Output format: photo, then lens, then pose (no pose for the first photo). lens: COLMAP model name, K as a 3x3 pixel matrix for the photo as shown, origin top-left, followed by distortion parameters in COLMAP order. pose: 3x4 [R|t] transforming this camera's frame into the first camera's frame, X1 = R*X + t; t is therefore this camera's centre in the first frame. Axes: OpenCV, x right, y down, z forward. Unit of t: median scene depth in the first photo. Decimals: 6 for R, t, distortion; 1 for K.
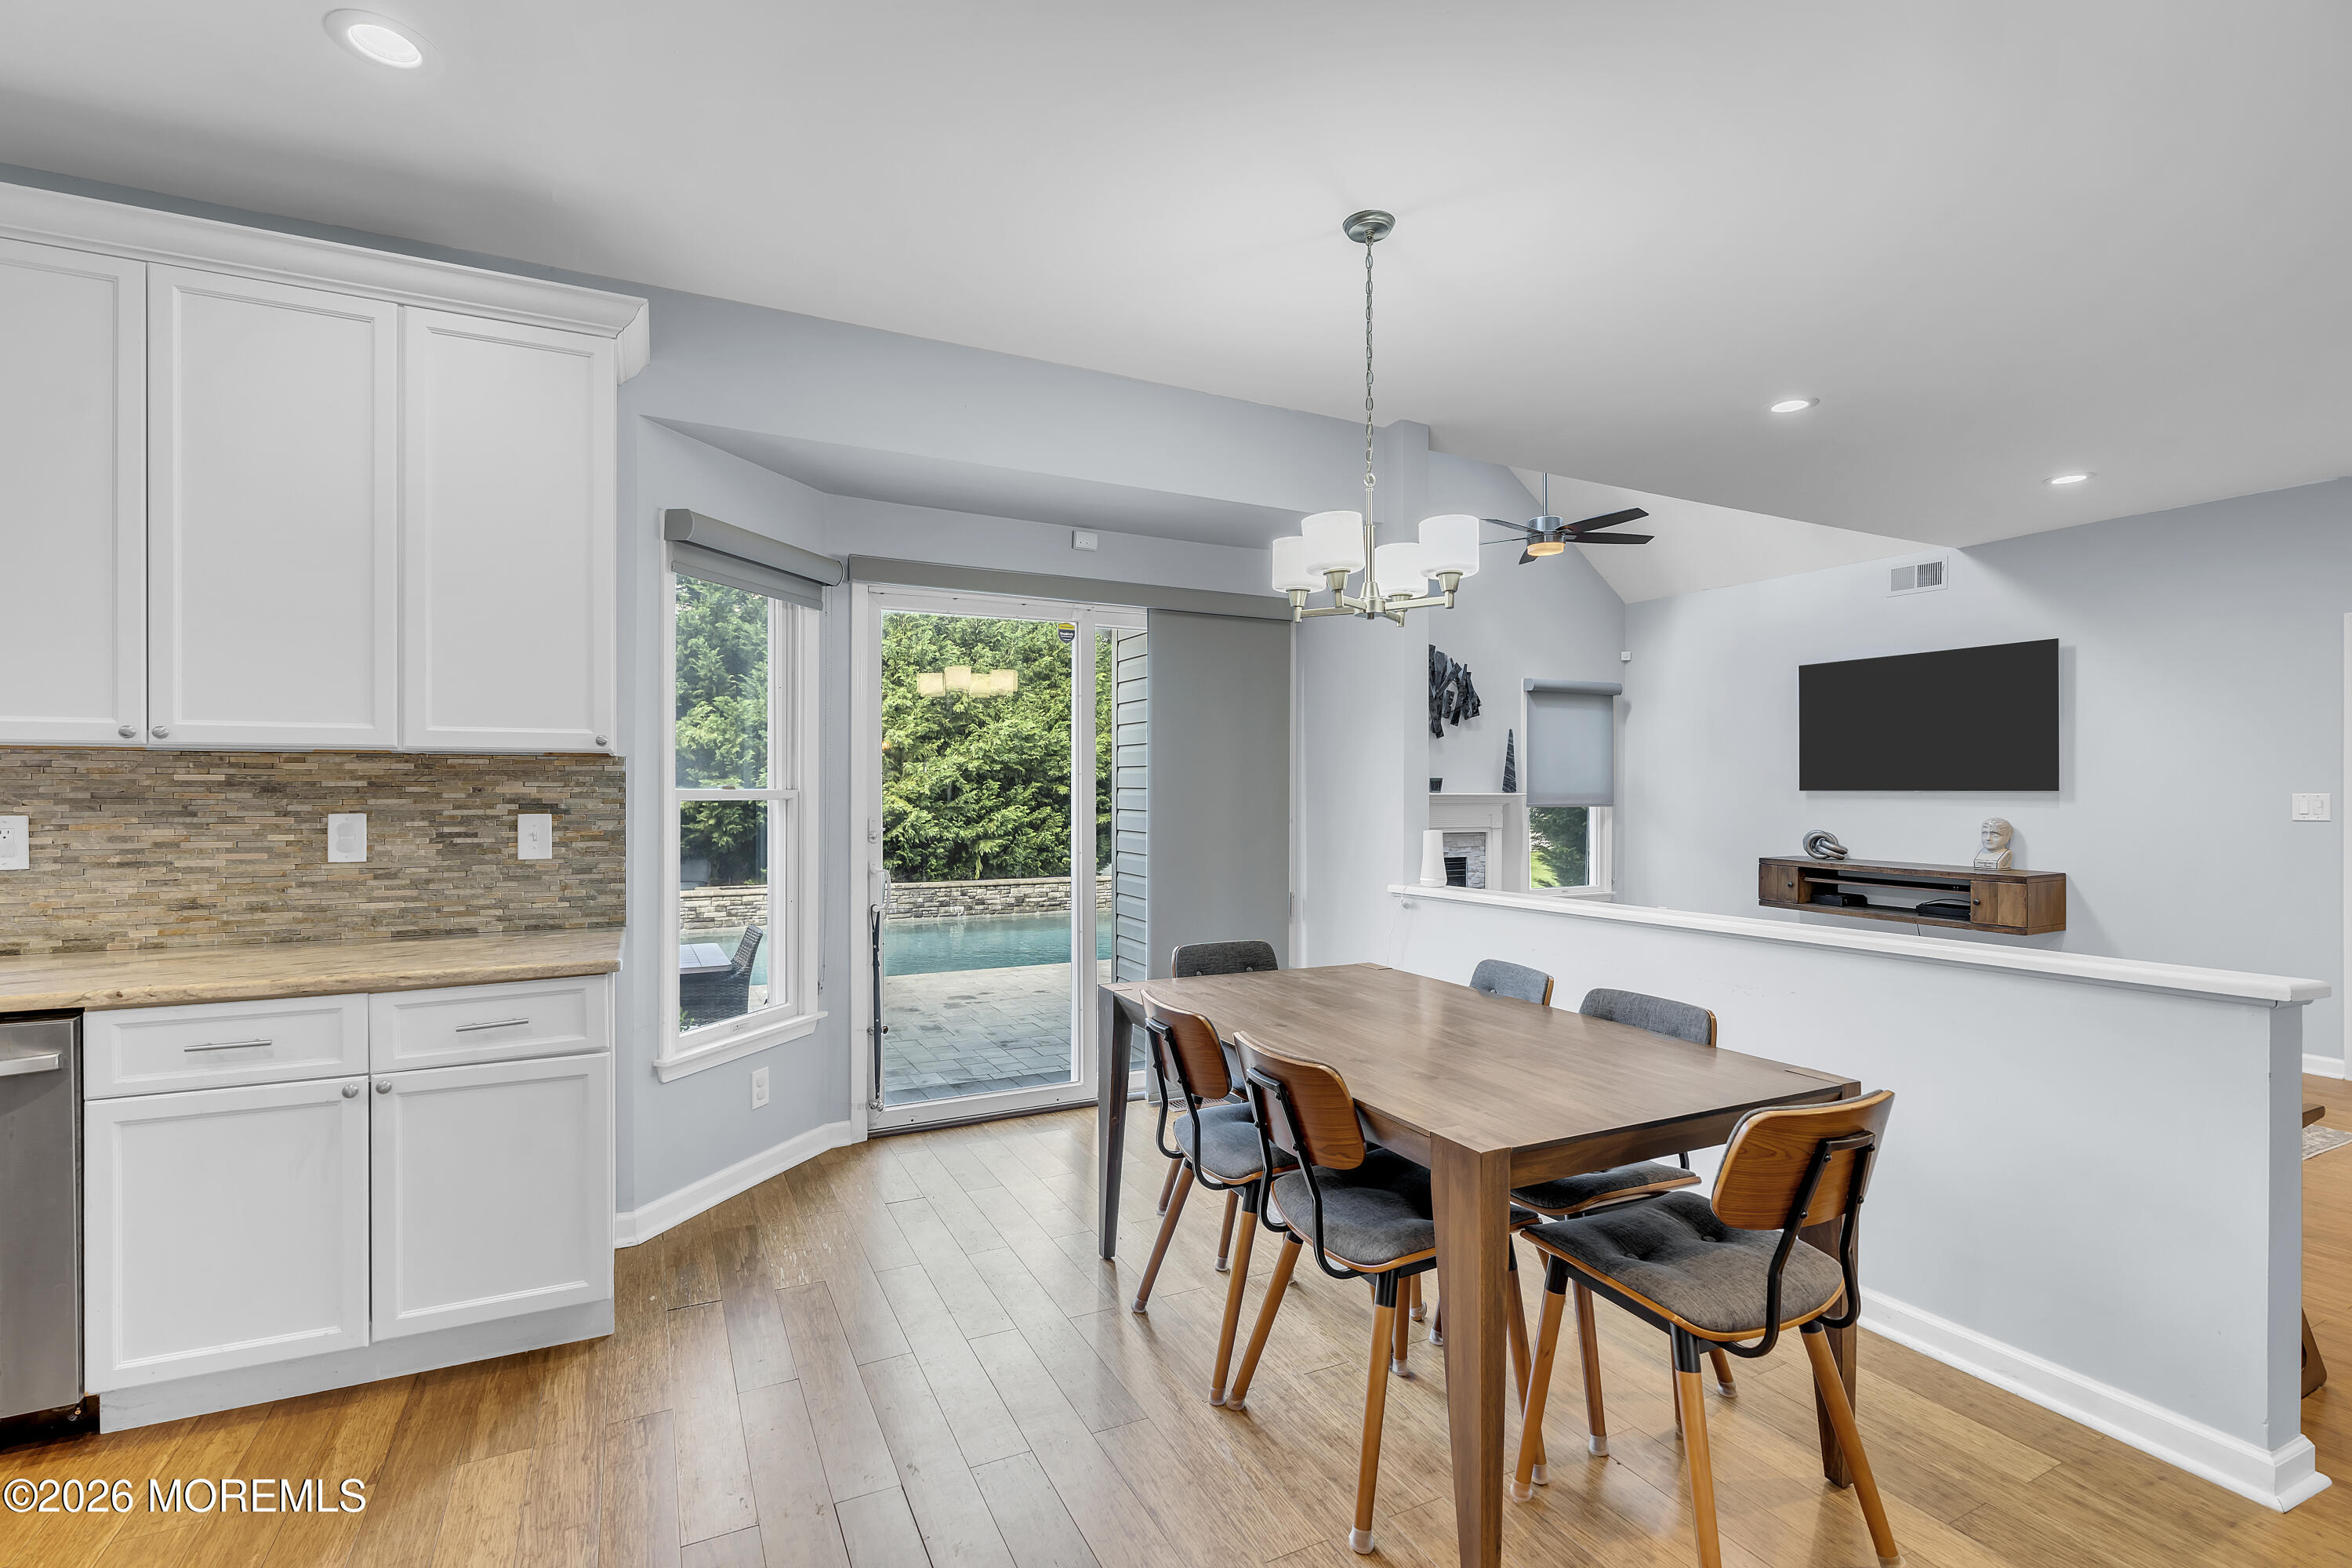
lens RADIAL K [[1057.8, 0, 1176.0], [0, 1057.8, 784.0], [0, 0, 1]] dist [-0.010555, 0.000510]
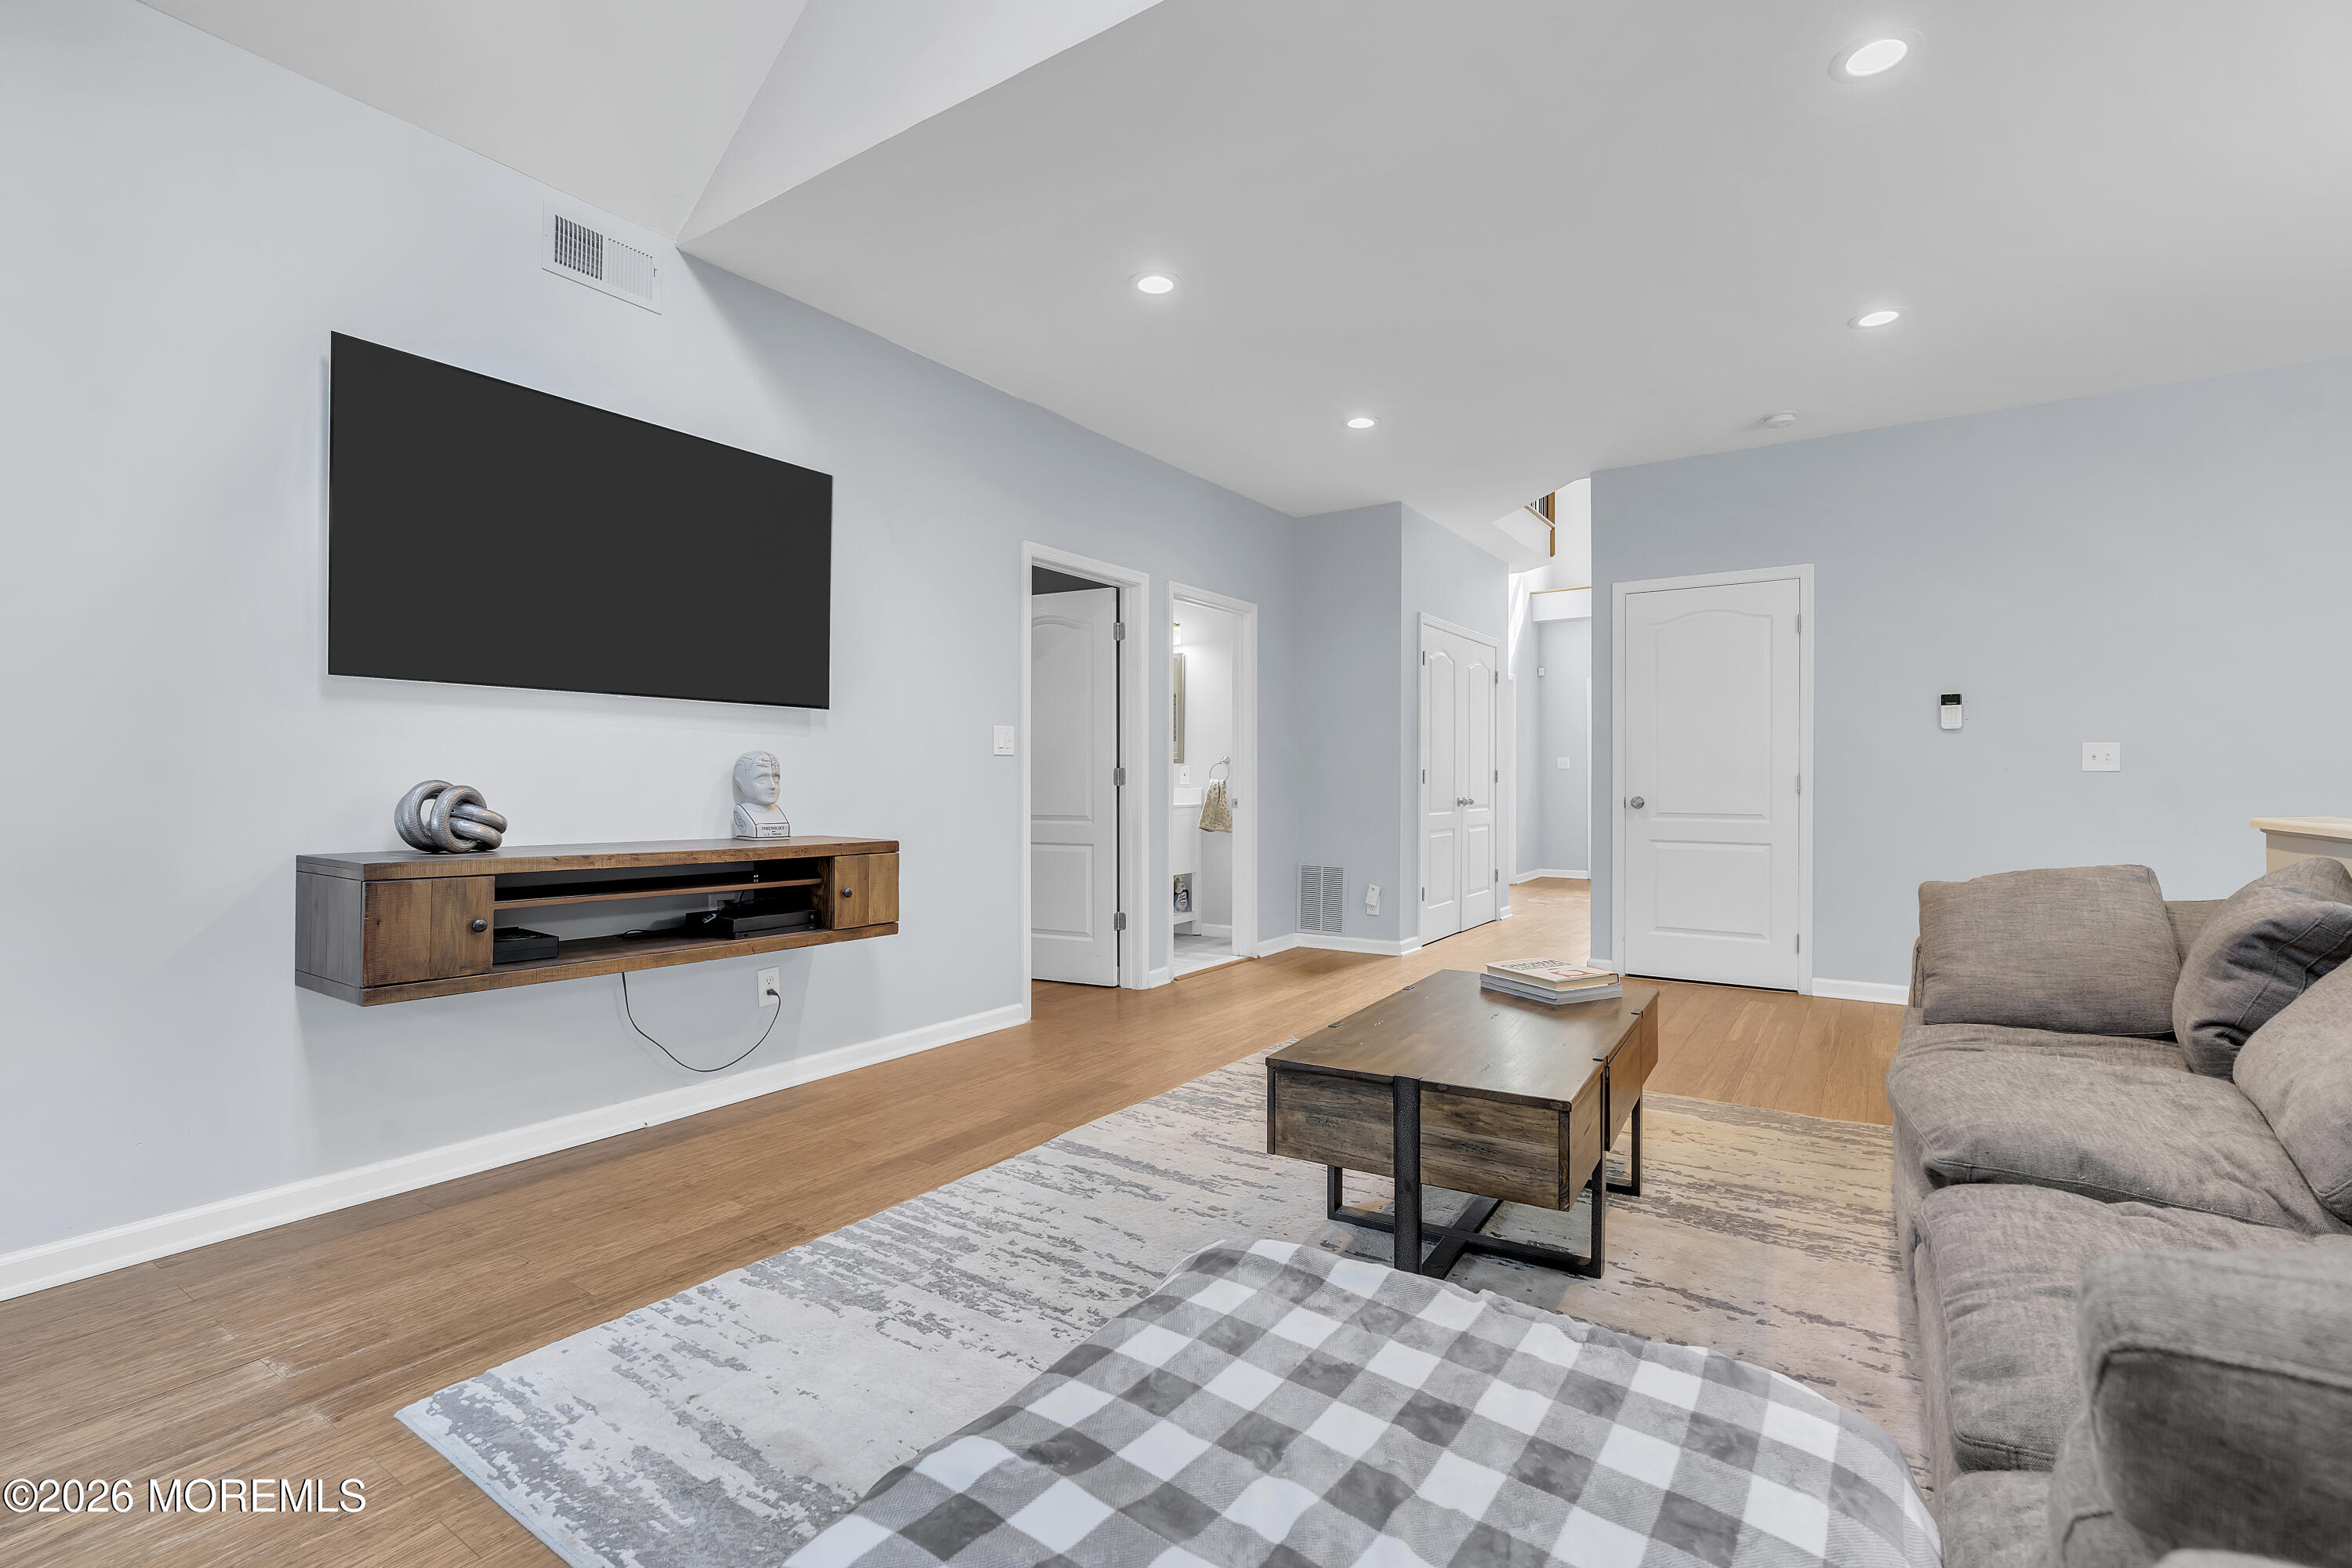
lens RADIAL K [[1057.8, 0, 1176.0], [0, 1057.8, 784.0], [0, 0, 1]] dist [-0.010555, 0.000510]
pose [[-0.492123, -0.002953, 0.870521, 0.160175], [-0.007213, 0.999974, -0.000685, 0.050670], [-0.870496, -0.006616, -0.492132, 1.112346]]
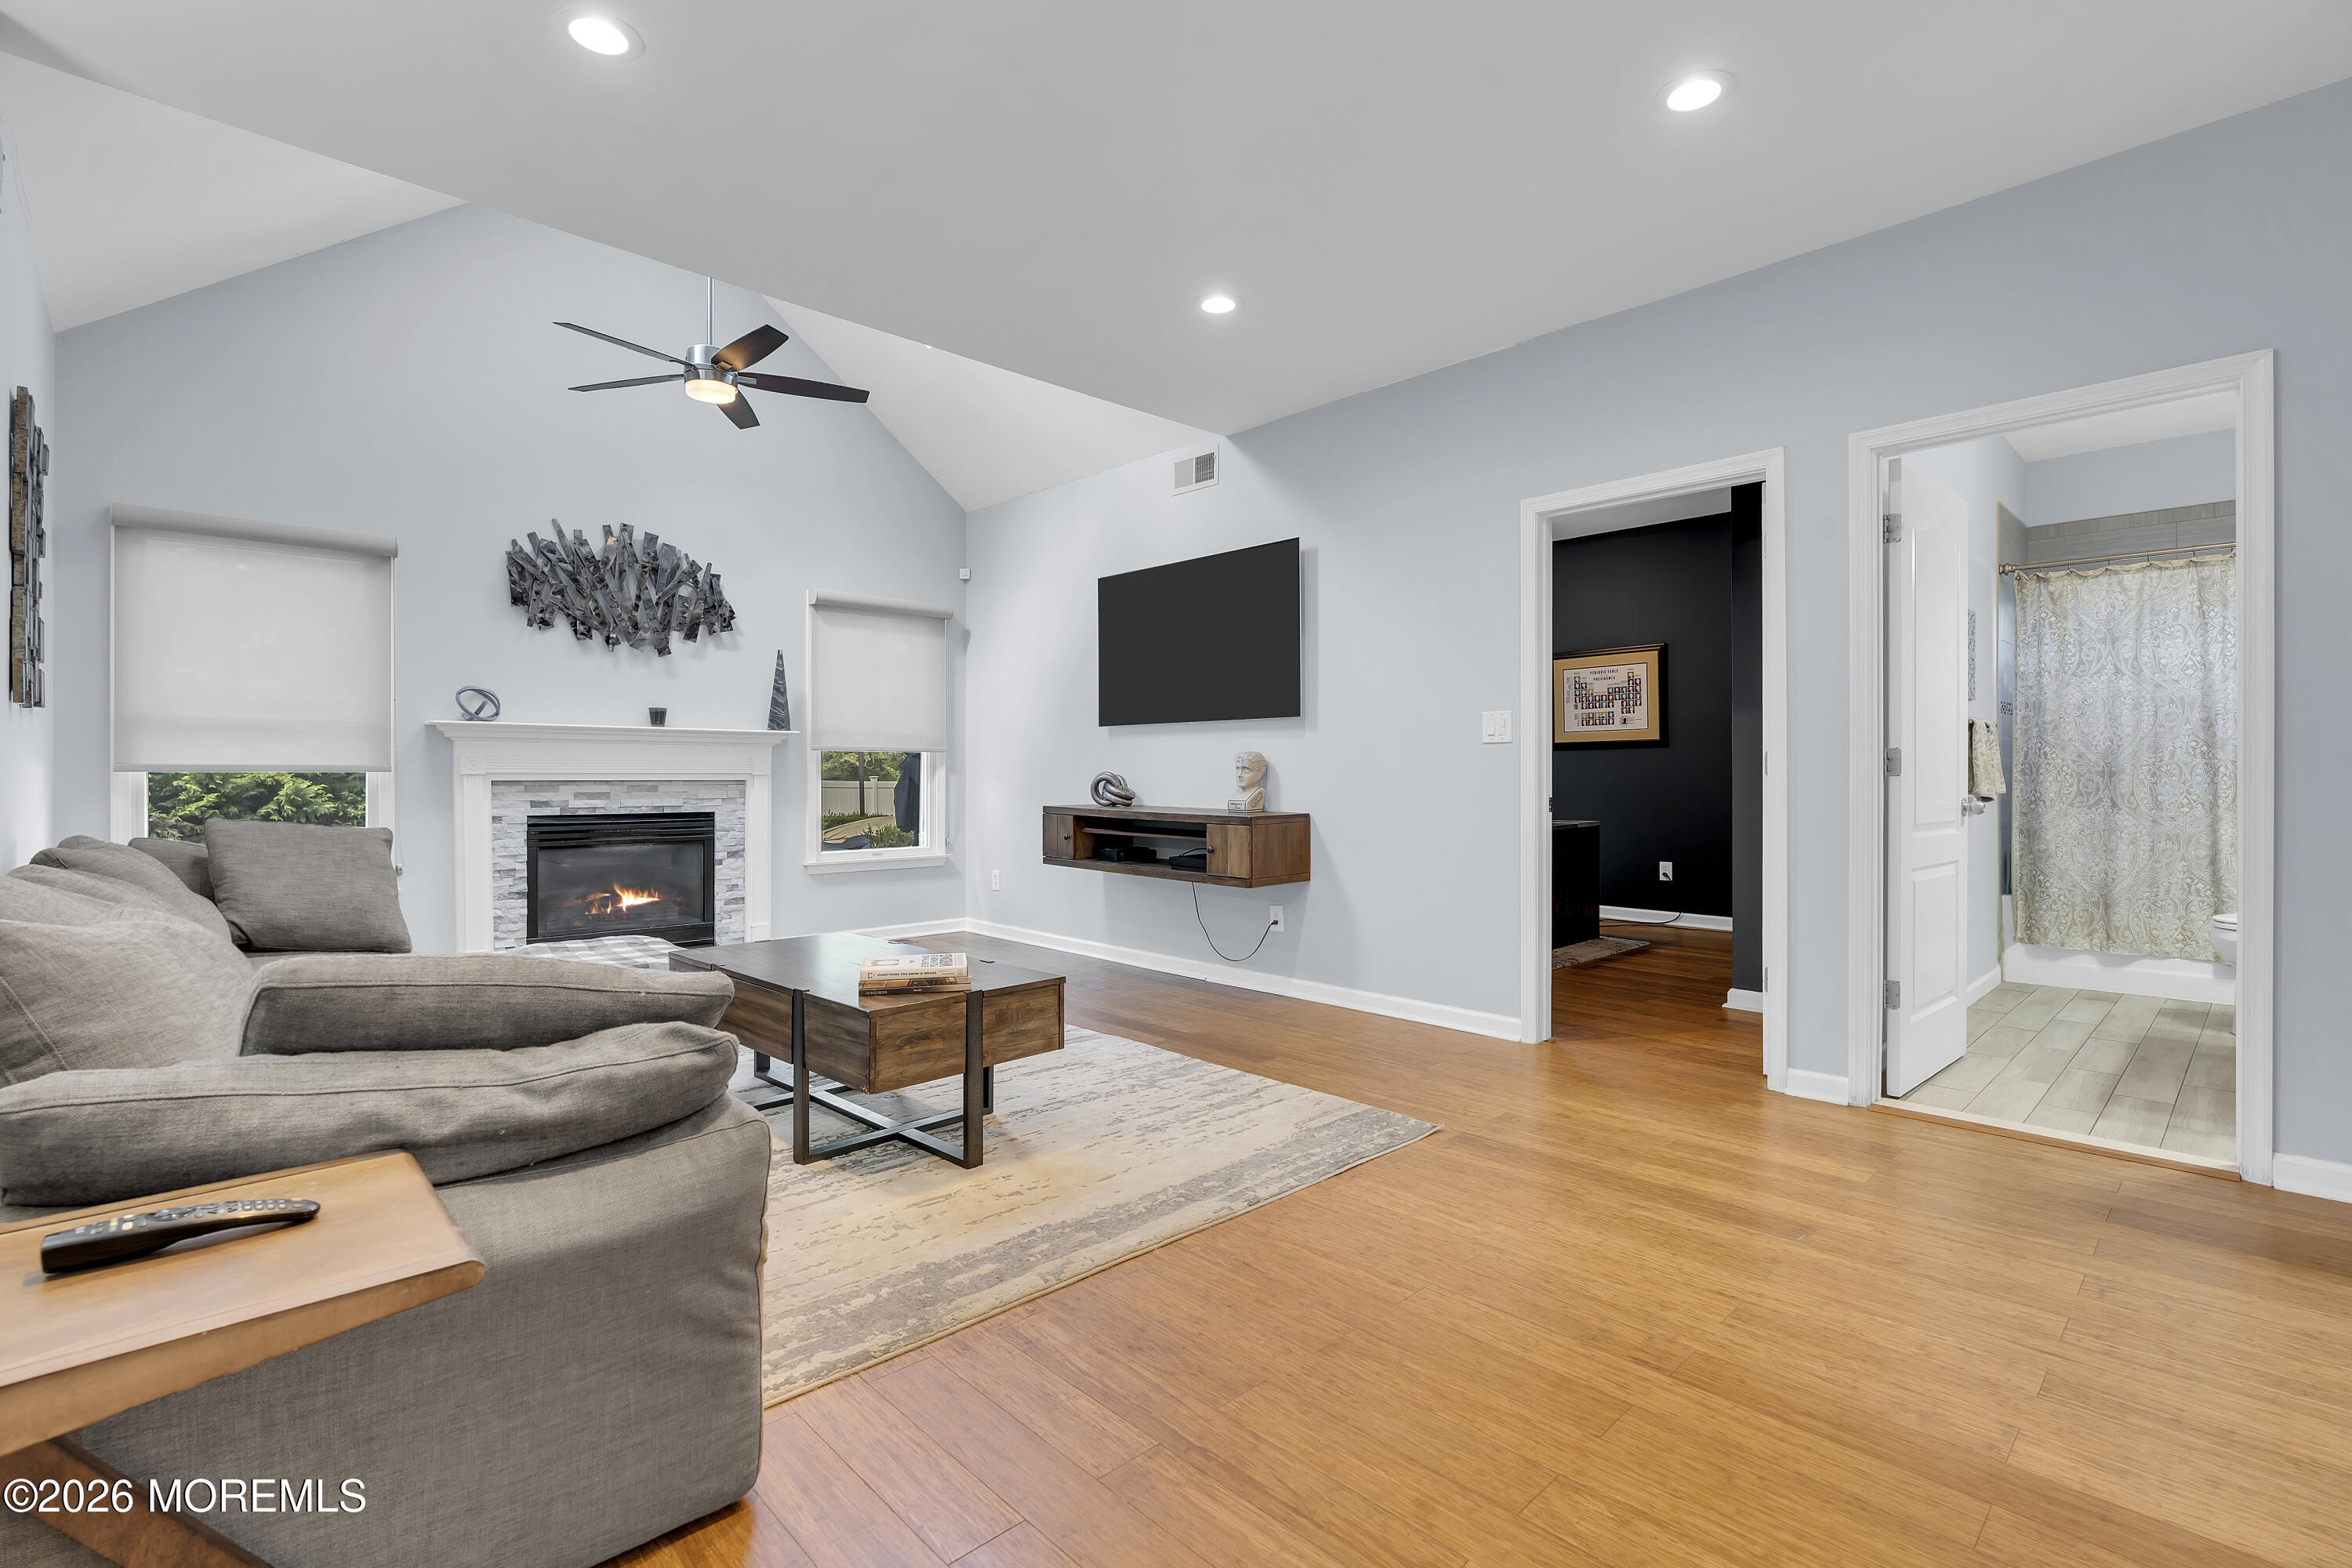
lens RADIAL K [[1066.6, 0, 1174.3], [0, 1066.6, 772.7], [0, 0, 1]] dist [-0.004313, -0.000546]
pose [[0.955568, -0.001250, 0.294767, 0.478682], [-0.000634, 0.999980, 0.006295, 0.045570], [-0.294769, -0.006202, 0.955549, 0.198224]]
